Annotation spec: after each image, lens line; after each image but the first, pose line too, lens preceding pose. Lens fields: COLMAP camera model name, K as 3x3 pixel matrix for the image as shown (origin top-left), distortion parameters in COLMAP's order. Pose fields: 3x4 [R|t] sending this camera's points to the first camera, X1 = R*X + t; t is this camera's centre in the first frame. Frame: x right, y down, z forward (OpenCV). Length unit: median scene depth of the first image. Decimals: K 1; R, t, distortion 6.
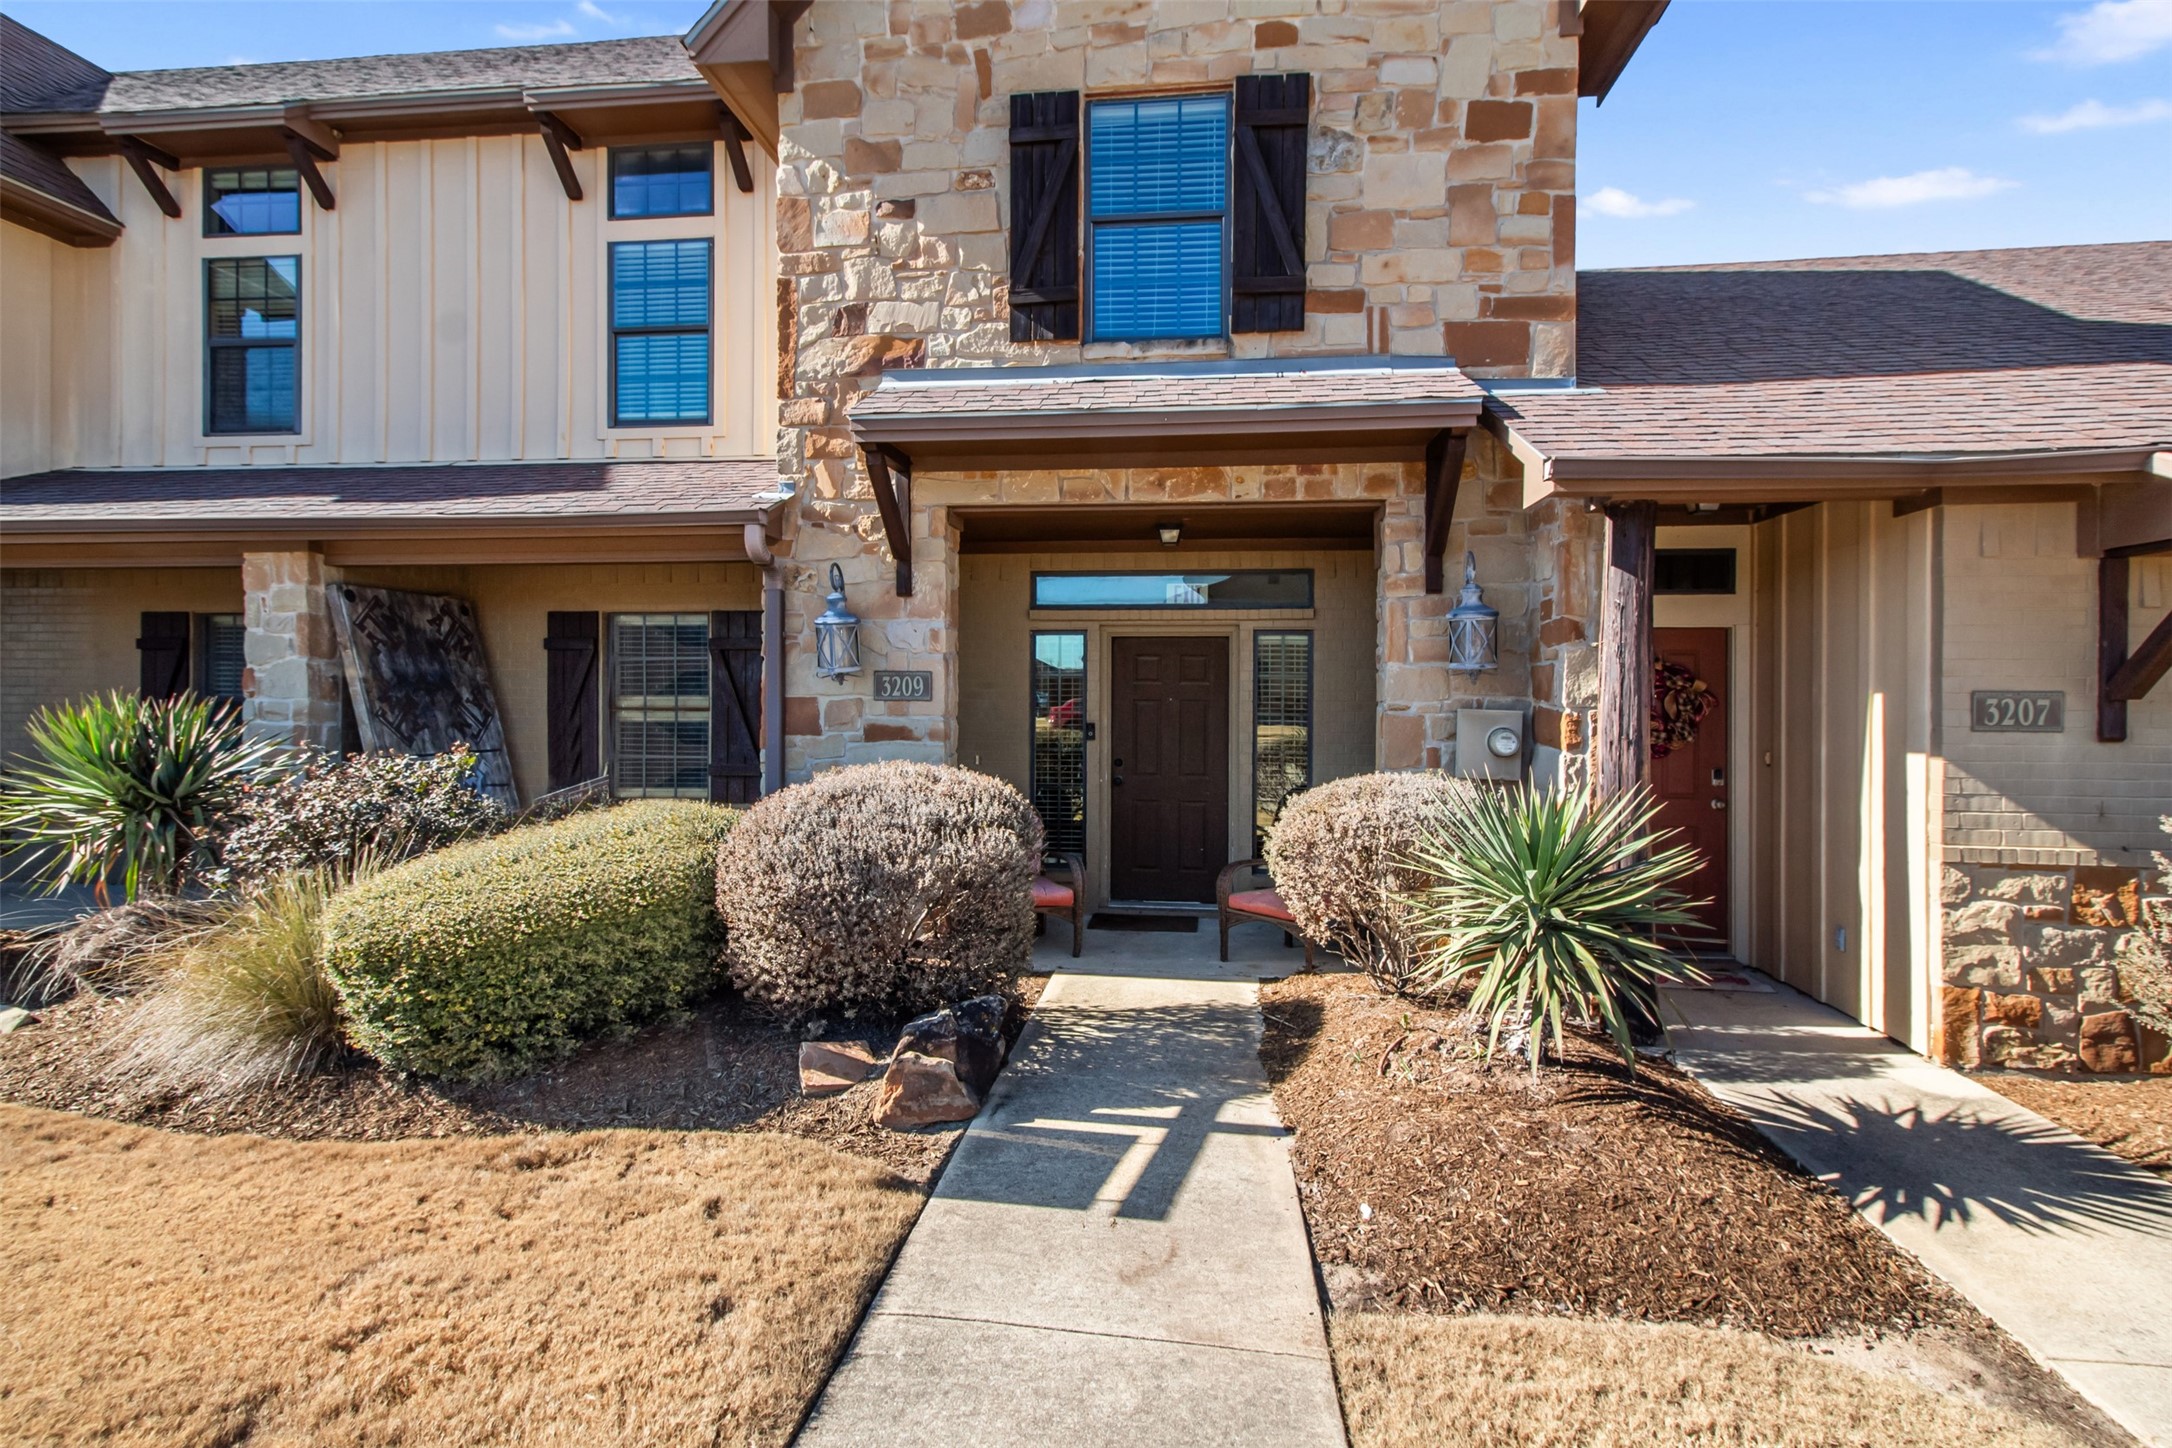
lens RADIAL K [[1023.0, 0, 1087.3], [0, 1023.0, 713.9], [0, 0, 1]] dist [-0.001264, 0.000397]
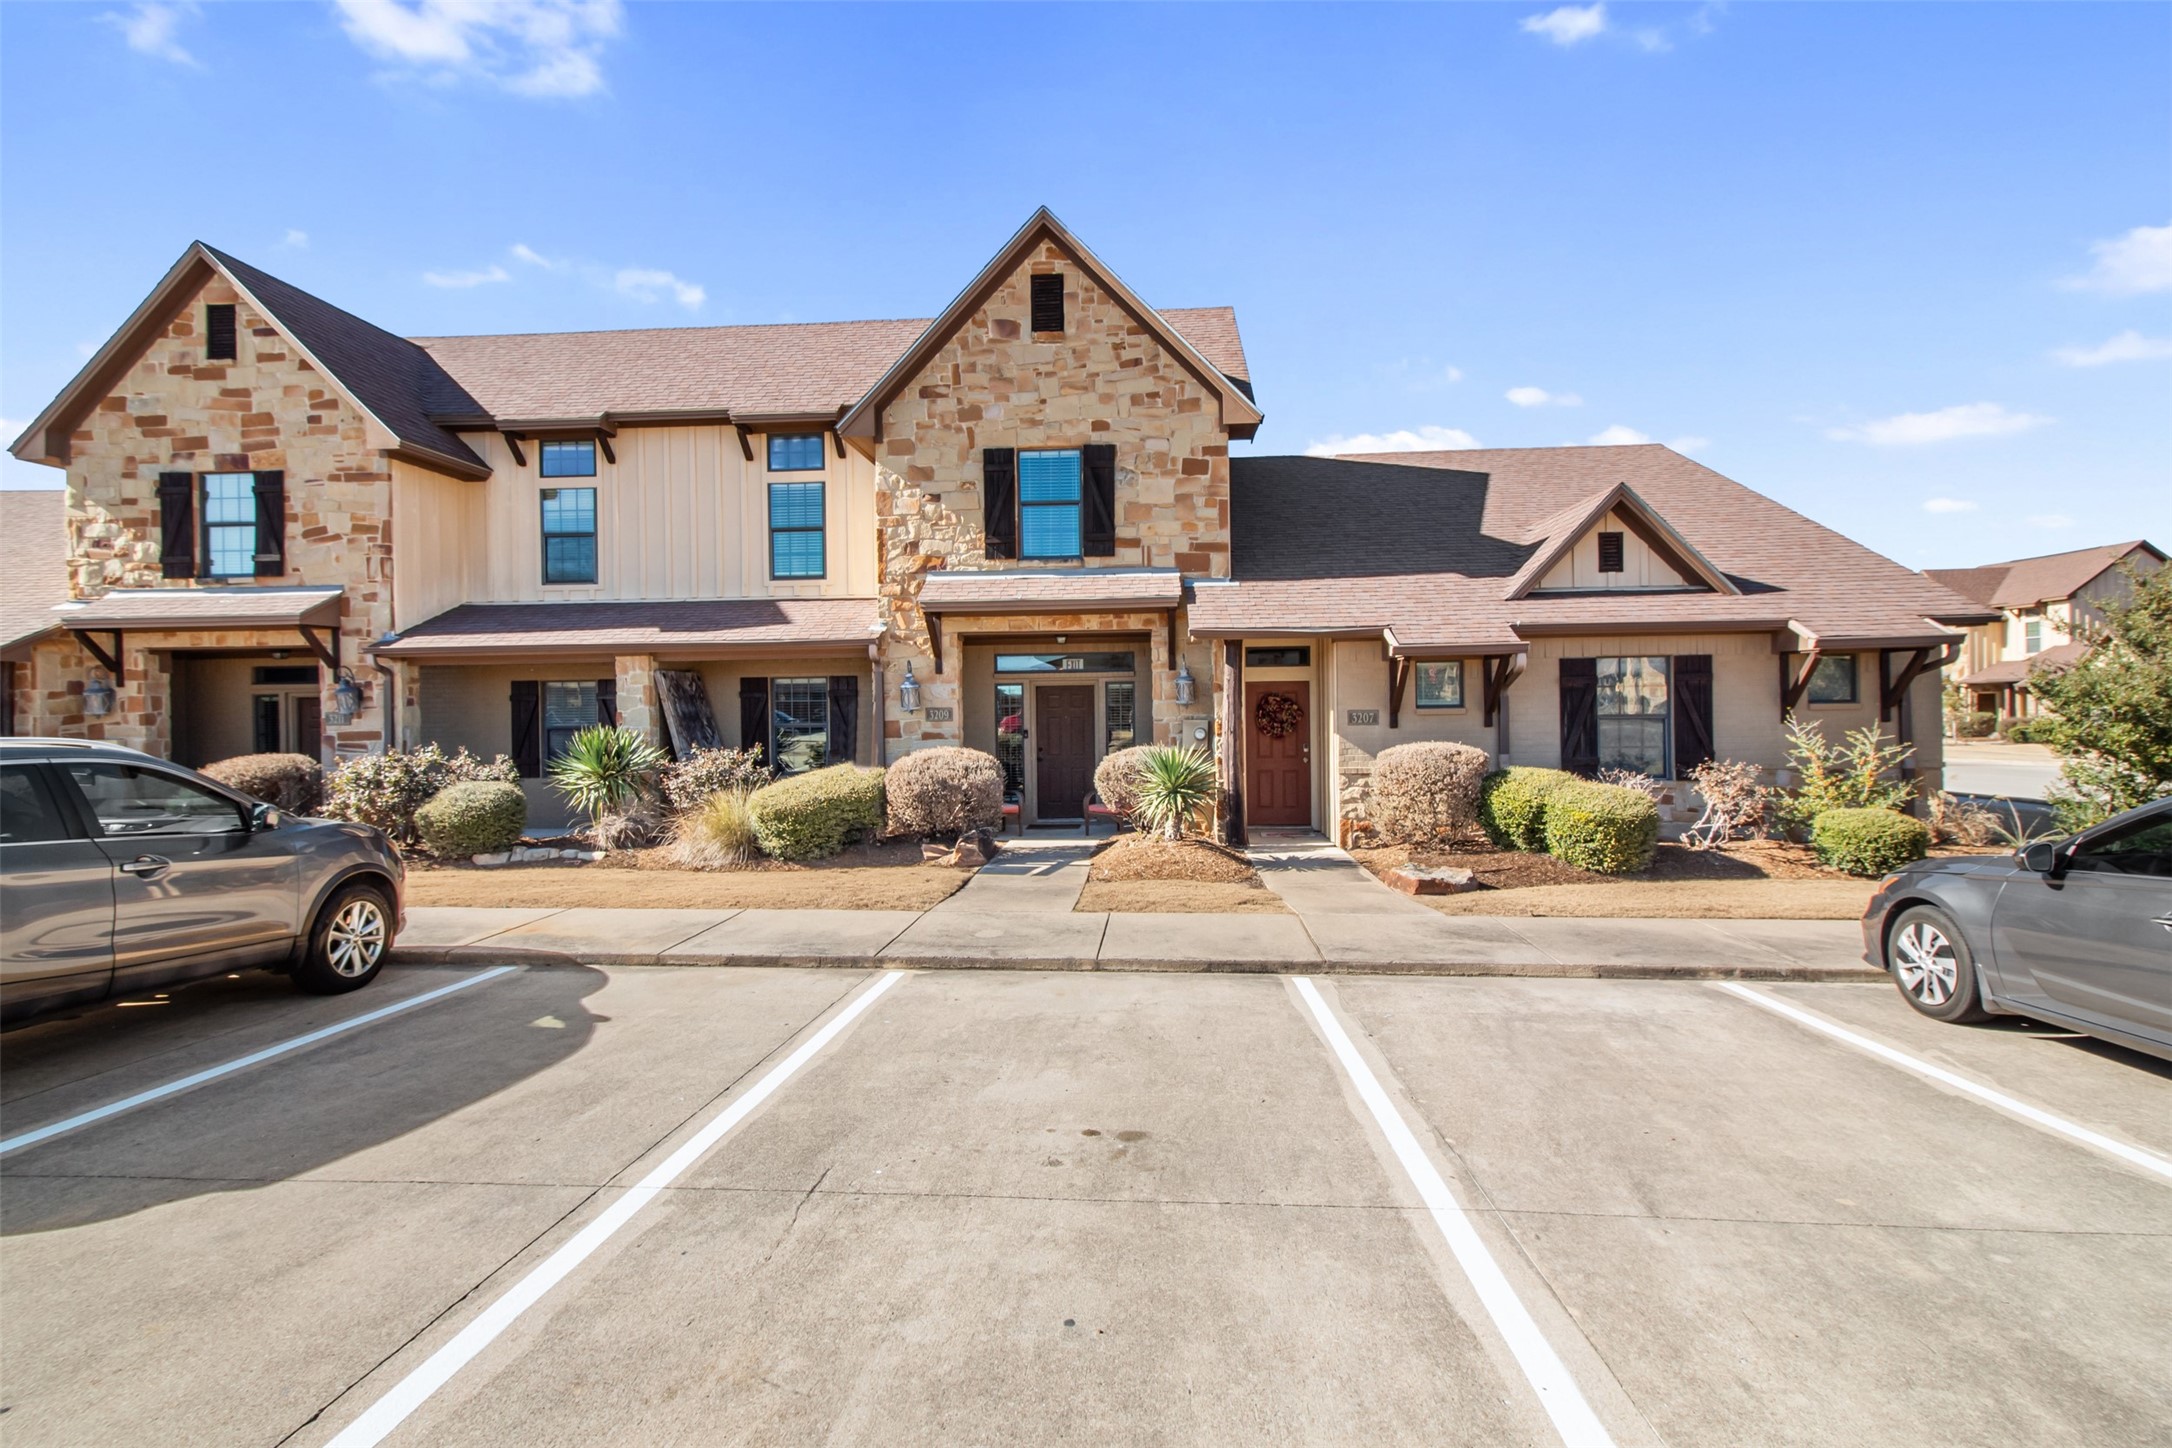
lens RADIAL K [[1023.0, 0, 1094.8], [0, 1023.0, 705.3], [0, 0, 1]] dist [-0.001264, 0.000397]
pose [[0.997895, -0.019462, 0.061855, 0.018413], [0.020591, 0.999632, -0.017676, -0.001173], [-0.061488, 0.018913, 0.997929, -1.229562]]
